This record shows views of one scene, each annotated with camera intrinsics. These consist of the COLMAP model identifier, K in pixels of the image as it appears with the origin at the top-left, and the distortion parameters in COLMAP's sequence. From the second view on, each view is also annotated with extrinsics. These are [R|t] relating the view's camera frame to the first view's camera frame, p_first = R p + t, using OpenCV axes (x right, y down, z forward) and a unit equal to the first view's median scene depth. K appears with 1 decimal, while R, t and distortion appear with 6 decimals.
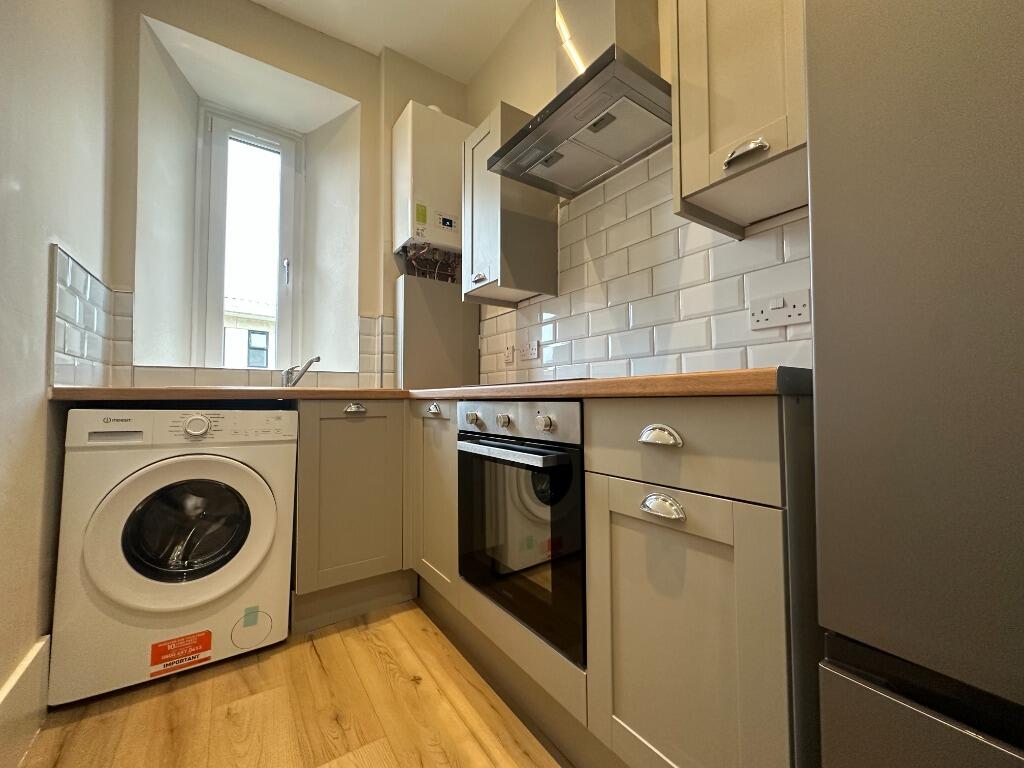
lens RADIAL K [[411.4, 0, 513.4], [0, 411.4, 383.6], [0, 0, 1]] dist [-0.003499, 0.000150]
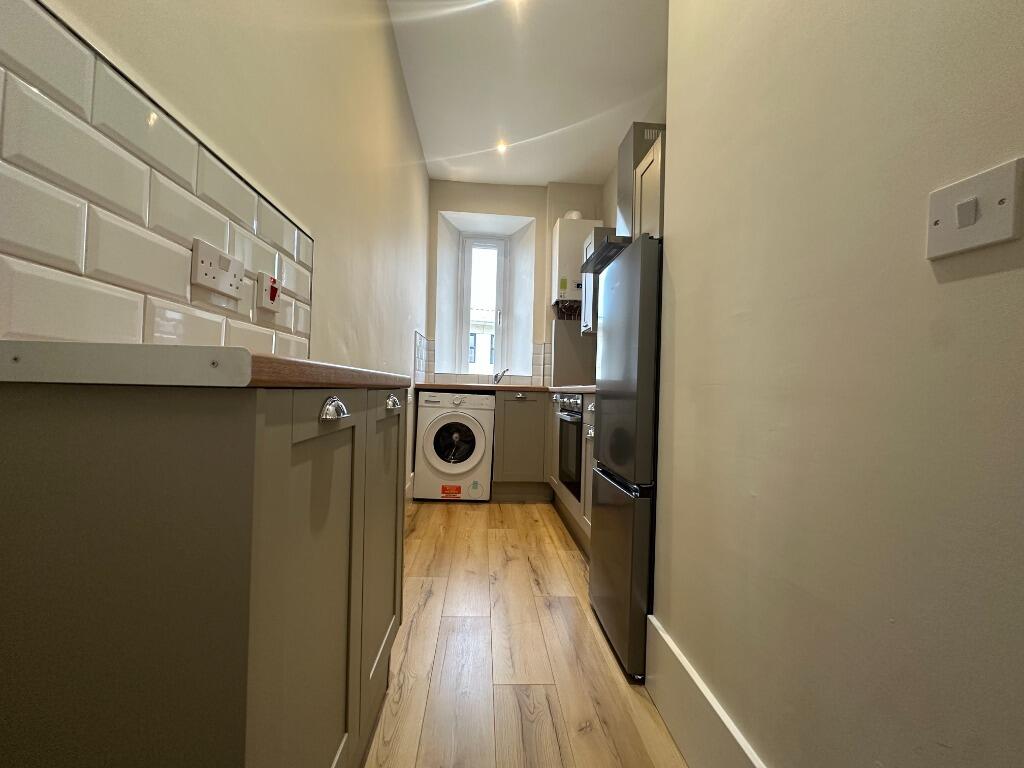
lens RADIAL K [[411.4, 0, 510.8], [0, 411.4, 384.3], [0, 0, 1]] dist [-0.003499, 0.000150]
pose [[0.862969, 0.021353, -0.504805, 0.619839], [-0.013107, 0.999716, 0.019880, -0.035922], [0.505086, -0.010539, 0.863004, -0.797992]]
